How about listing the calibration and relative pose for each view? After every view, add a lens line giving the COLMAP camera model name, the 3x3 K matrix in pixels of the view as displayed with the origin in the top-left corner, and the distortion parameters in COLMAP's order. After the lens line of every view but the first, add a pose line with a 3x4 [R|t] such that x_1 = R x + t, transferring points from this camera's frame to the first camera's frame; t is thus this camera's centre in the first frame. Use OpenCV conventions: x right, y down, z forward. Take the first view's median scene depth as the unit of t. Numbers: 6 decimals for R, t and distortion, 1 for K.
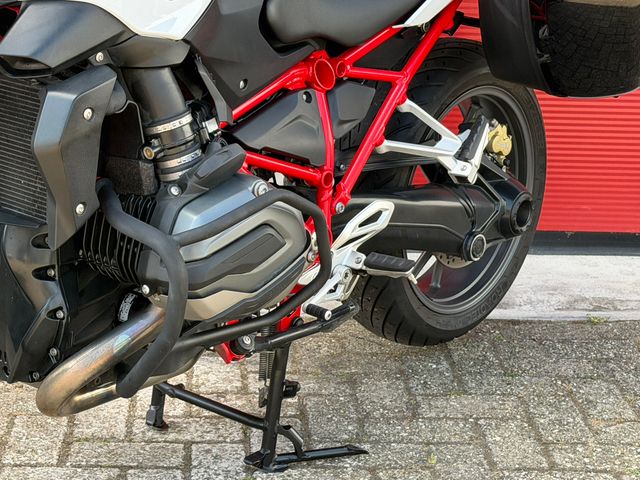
lens RADIAL K [[1478.6, 0, 308.3], [0, 1478.6, 254.4], [0, 0, 1]] dist [0.145438, 0.000000]
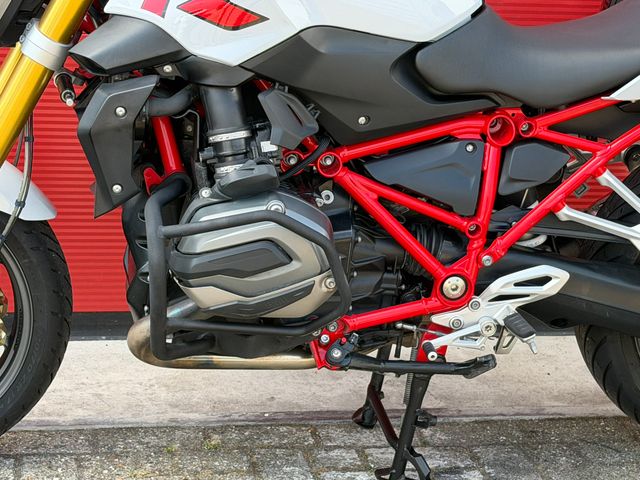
lens RADIAL K [[1478.6, 0, 314.6], [0, 1478.6, 250.9], [0, 0, 1]] dist [0.145438, 0.000000]
pose [[0.746481, 0.226007, -0.625849, 0.566855], [-0.236601, 0.969238, 0.067807, -0.078737], [0.621922, 0.097460, 0.776991, 0.130464]]
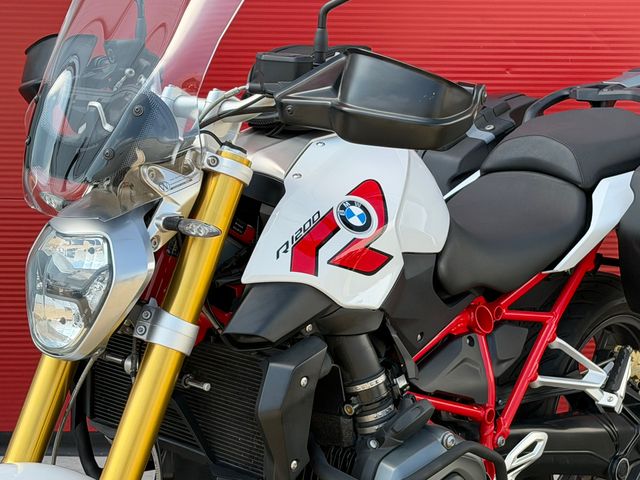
lens RADIAL K [[1478.6, 0, 326.2], [0, 1478.6, 250.0], [0, 0, 1]] dist [0.145438, 0.000000]
pose [[0.999576, -0.014842, -0.025042, -0.076987], [0.012081, 0.994181, -0.107042, -0.055635], [0.026485, 0.106695, 0.993939, -0.098623]]
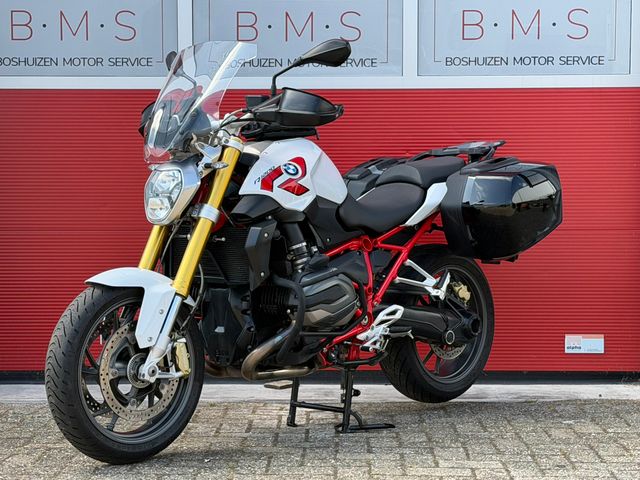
lens RADIAL K [[1478.6, 0, 319.8], [0, 1478.6, 247.7], [0, 0, 1]] dist [0.145438, 0.000000]
pose [[0.997054, -0.033956, -0.068780, 0.089955], [0.014041, 0.962323, -0.271545, 0.469504], [0.075409, 0.269779, 0.959965, -1.087128]]
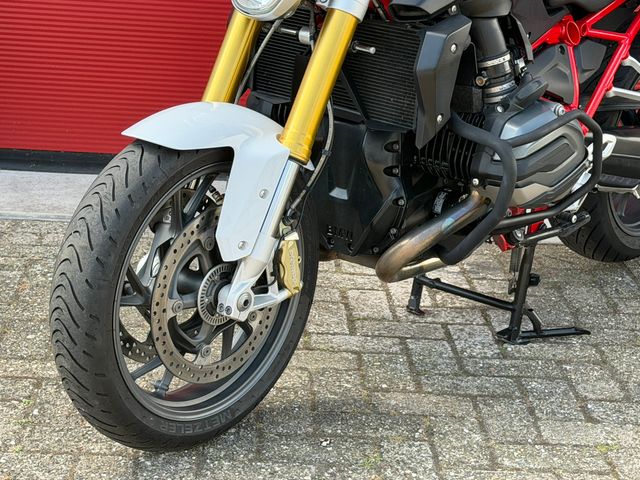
lens RADIAL K [[1478.6, 0, 323.4], [0, 1478.6, 245.5], [0, 0, 1]] dist [0.145438, 0.000000]
pose [[0.999680, 0.024152, 0.007500, -0.208053], [-0.024083, 0.999668, -0.009143, 0.078748], [-0.007719, 0.008960, 0.999930, -0.284503]]
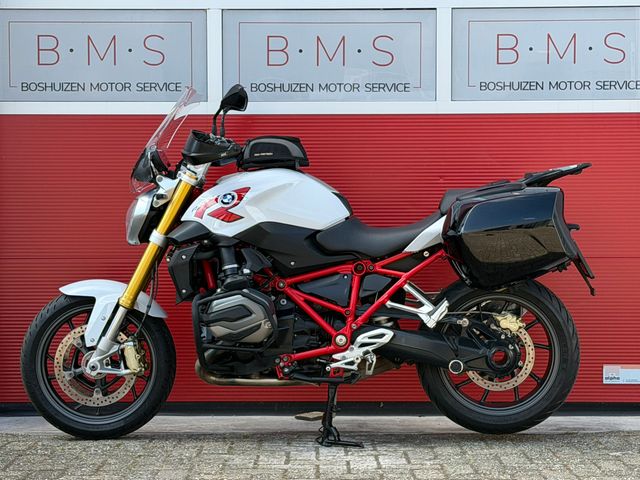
lens RADIAL K [[1478.6, 0, 324.0], [0, 1478.6, 245.1], [0, 0, 1]] dist [0.145438, 0.000000]
pose [[0.602118, -0.000316, -0.798407, 1.768895], [-0.220312, 0.961109, -0.166529, 0.231385], [0.767409, 0.276169, 0.578632, -0.361452]]
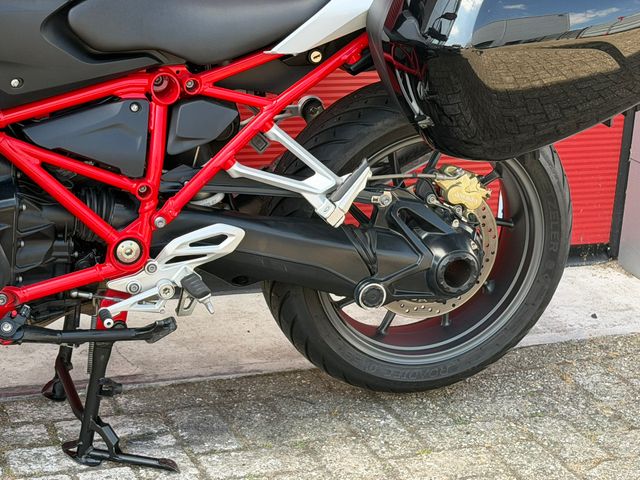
lens RADIAL K [[1478.6, 0, 334.2], [0, 1478.6, 257.2], [0, 0, 1]] dist [0.145438, 0.000000]
pose [[0.852638, 0.196812, -0.484019, 0.607615], [-0.191455, 0.979600, 0.061062, -0.091554], [0.486163, 0.040604, 0.872924, 0.182308]]
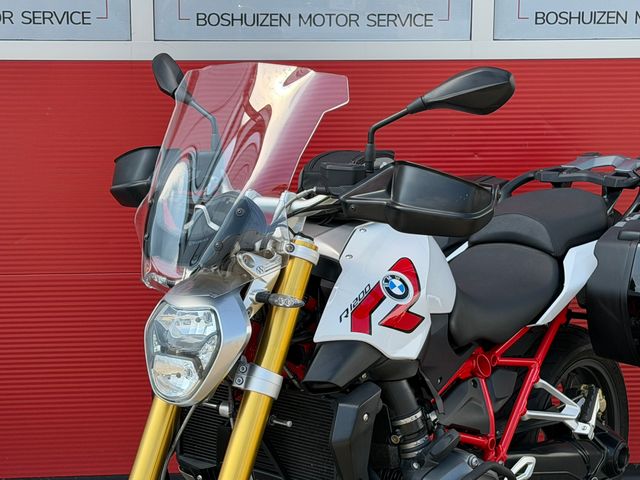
lens RADIAL K [[1478.6, 0, 316.3], [0, 1478.6, 252.9], [0, 0, 1]] dist [0.145438, 0.000000]
pose [[0.998611, -0.041409, 0.032569, -0.179437], [0.045564, 0.989189, -0.139390, -0.040840], [-0.026445, 0.140681, 0.989702, -0.346119]]
